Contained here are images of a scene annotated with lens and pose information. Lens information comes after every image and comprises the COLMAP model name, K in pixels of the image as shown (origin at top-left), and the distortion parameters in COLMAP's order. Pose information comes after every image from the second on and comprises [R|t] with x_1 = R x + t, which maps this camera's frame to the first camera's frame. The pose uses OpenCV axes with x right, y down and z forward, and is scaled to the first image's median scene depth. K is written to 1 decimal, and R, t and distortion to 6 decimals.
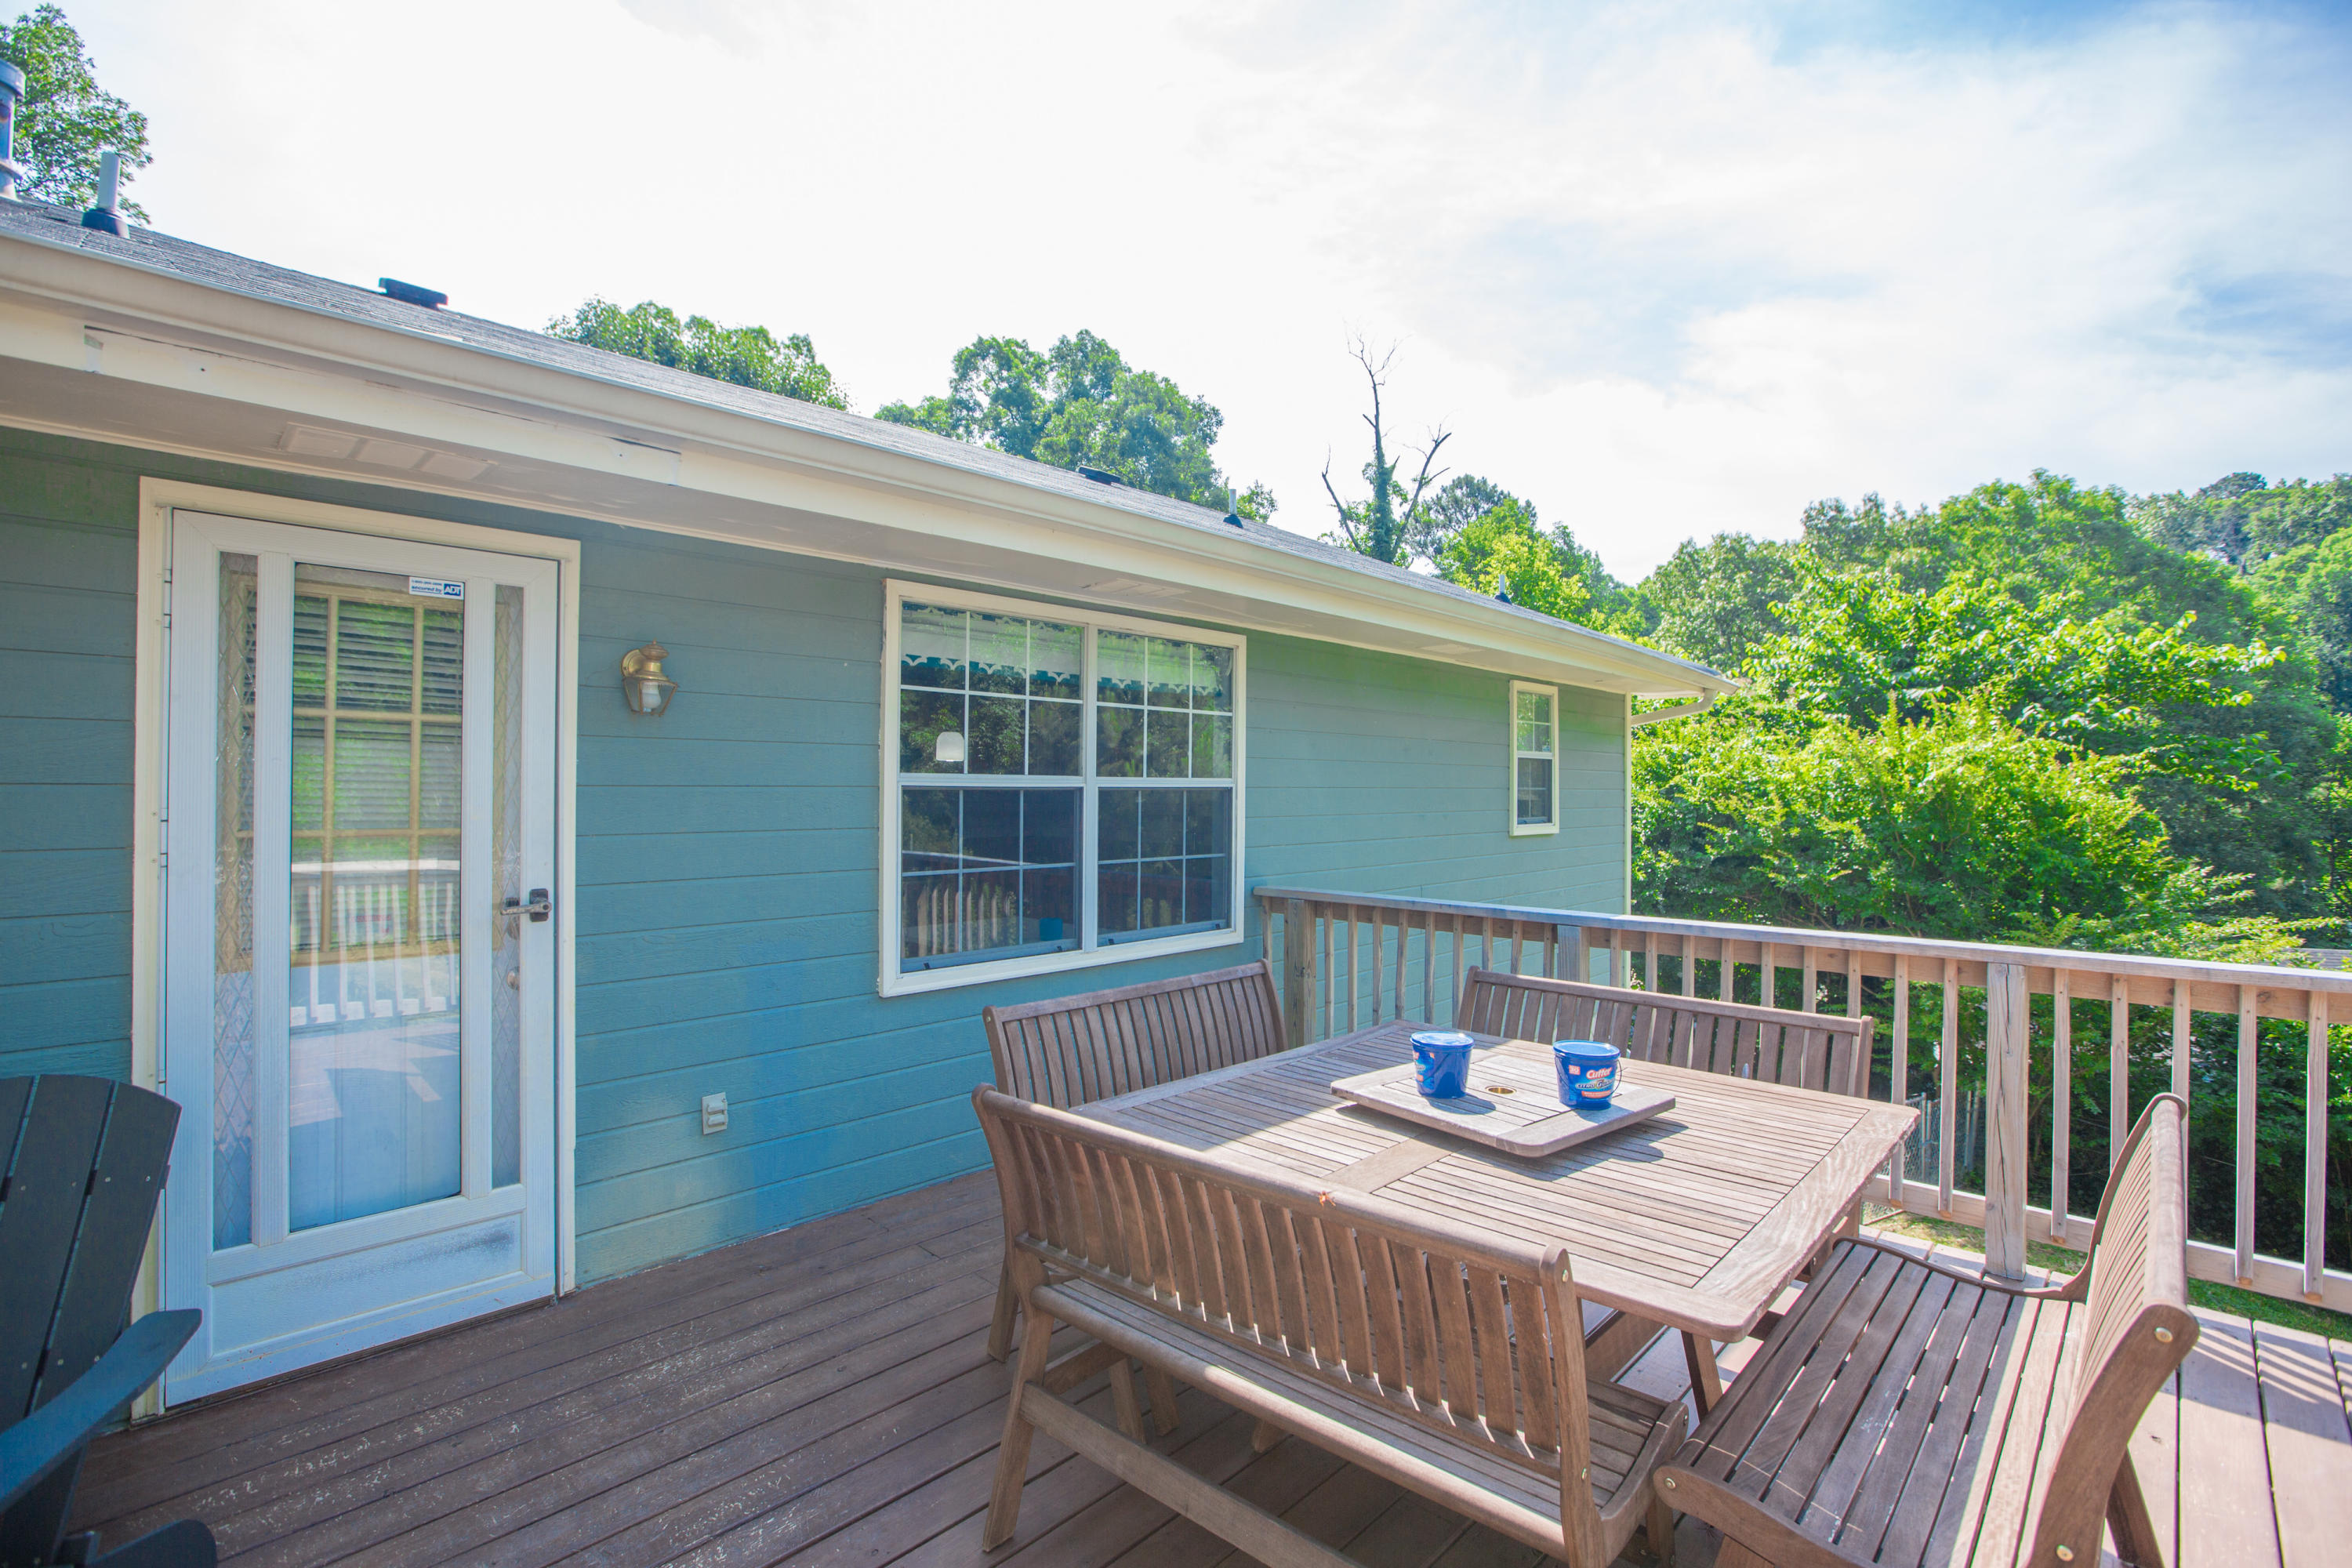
lens RADIAL K [[1071.1, 0, 1166.8], [0, 1071.1, 776.9], [0, 0, 1]] dist [-0.048752, 0.013603]
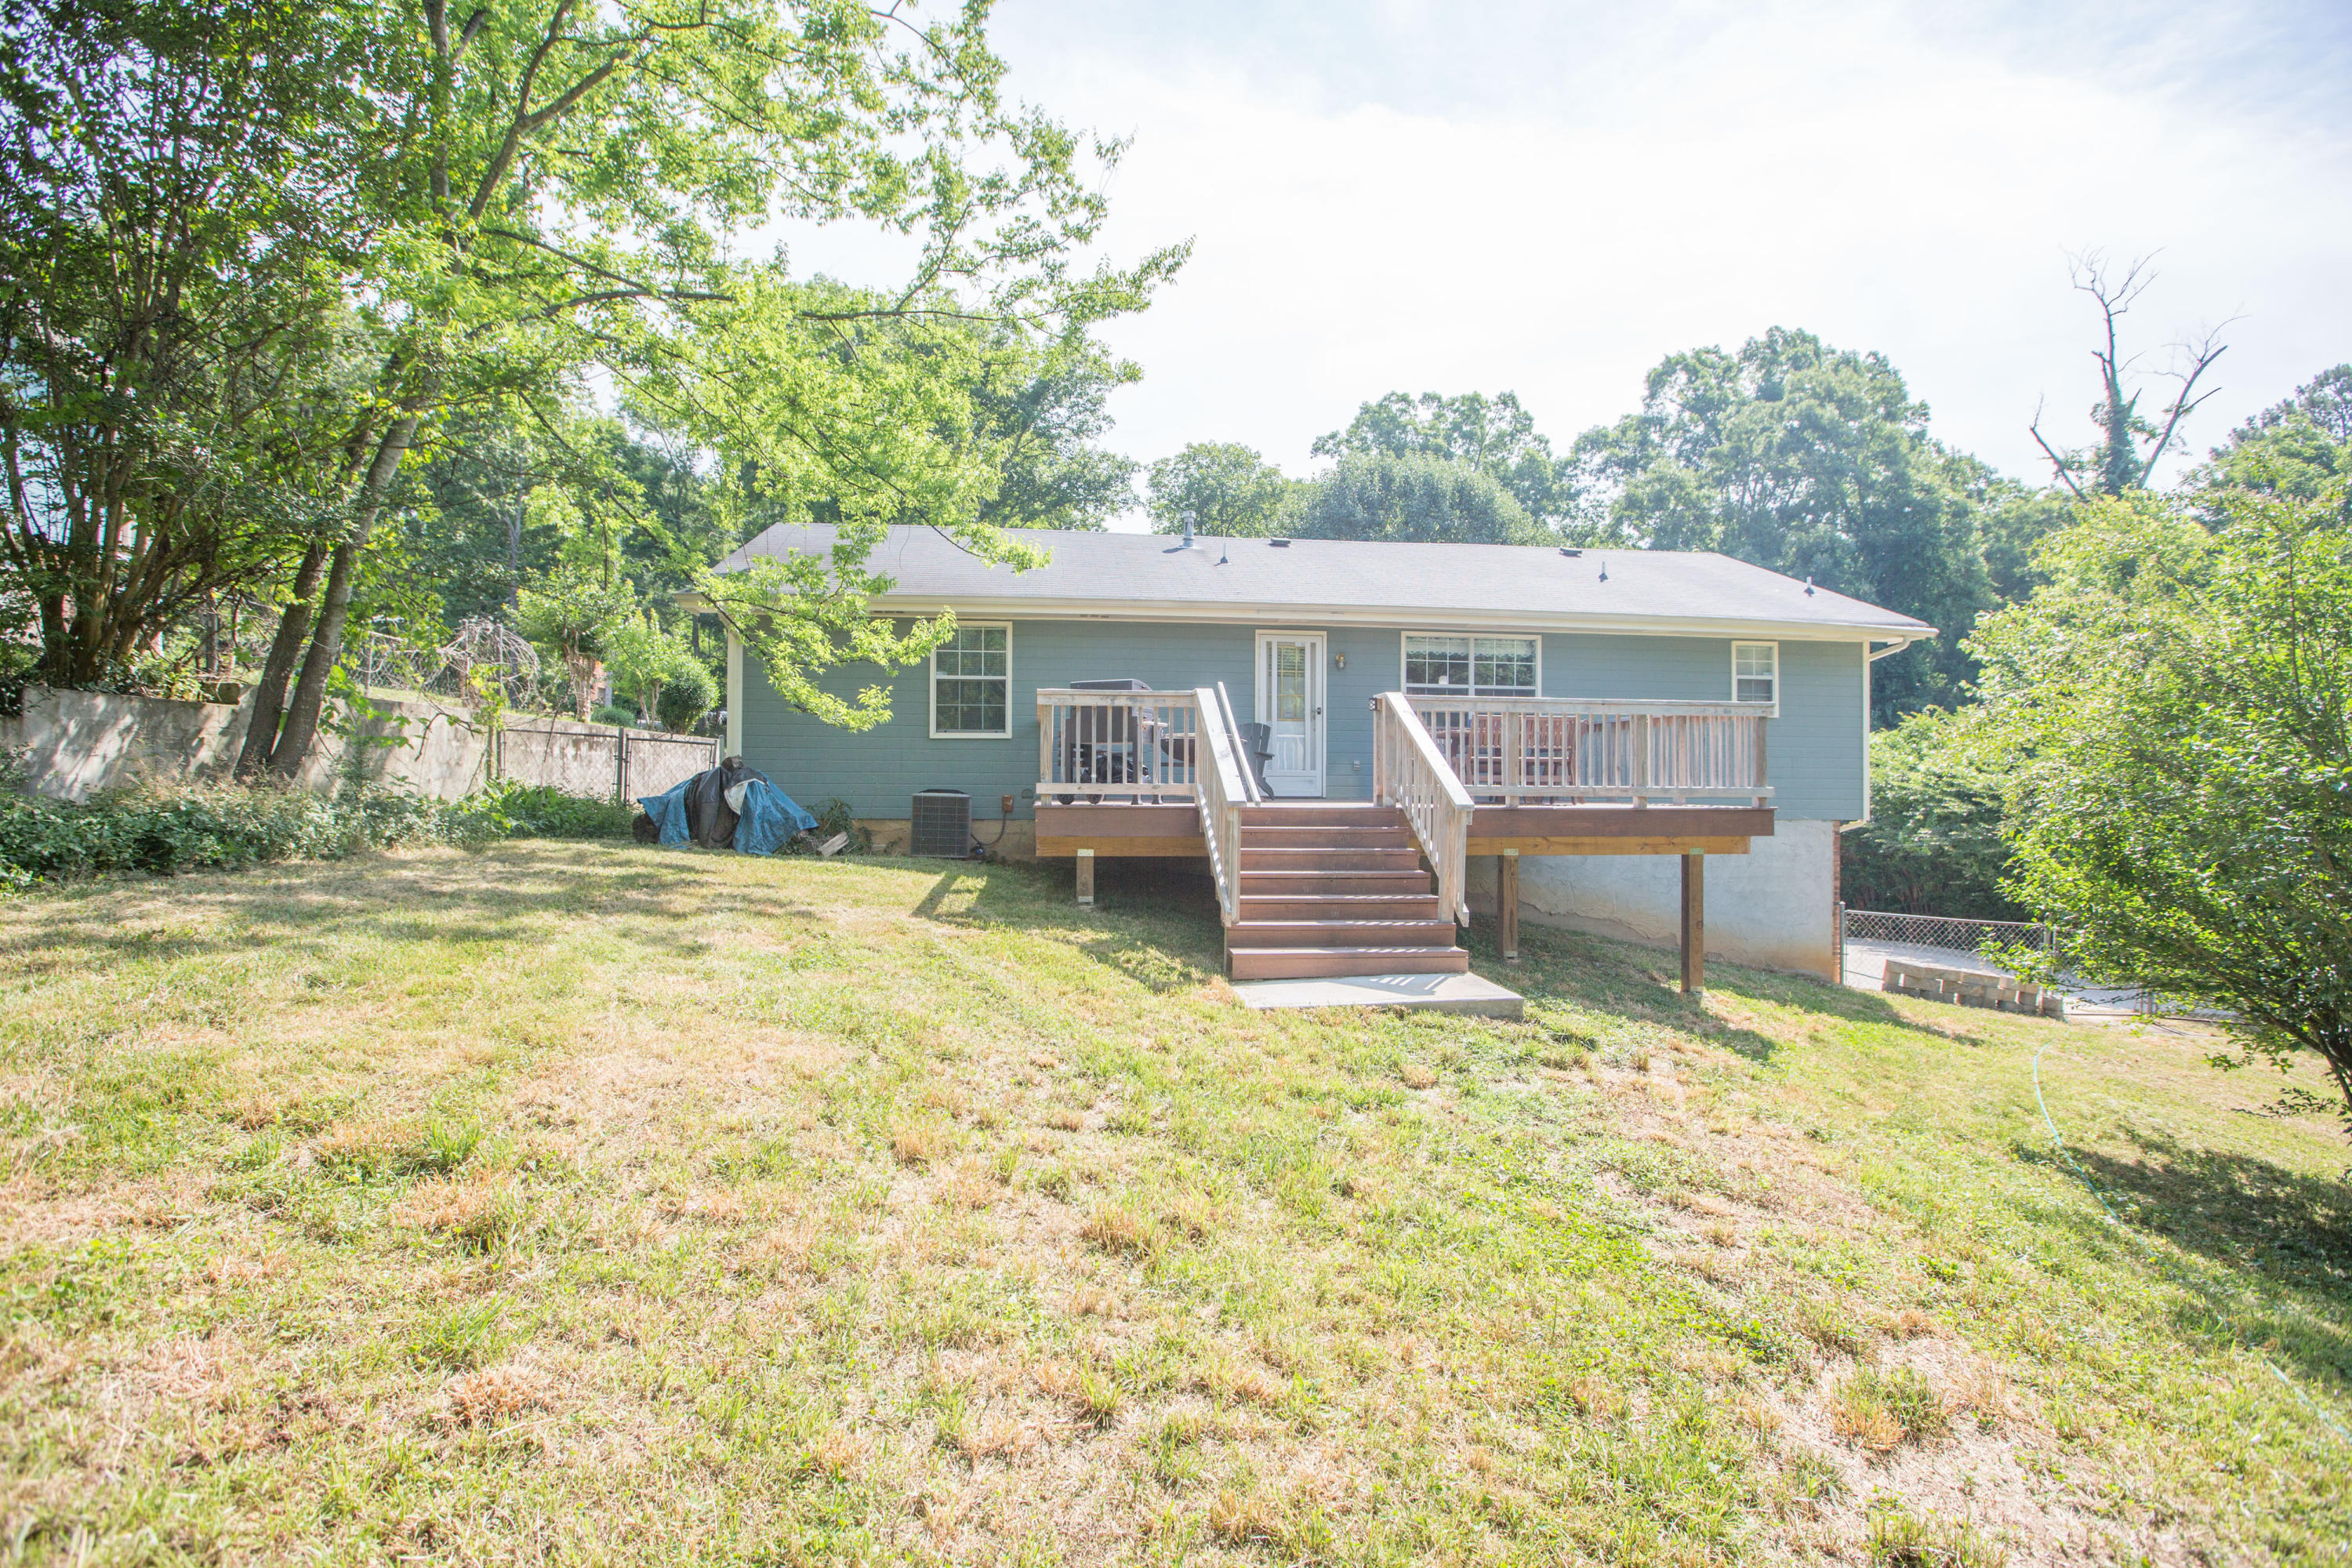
lens RADIAL K [[1071.1, 0, 1166.8], [0, 1071.1, 776.9], [0, 0, 1]] dist [-0.048752, 0.013603]
pose [[0.776282, -0.006180, -0.630355, 0.115474], [0.005117, 0.999981, -0.003502, 0.026494], [0.630365, -0.000507, 0.776299, -0.192367]]
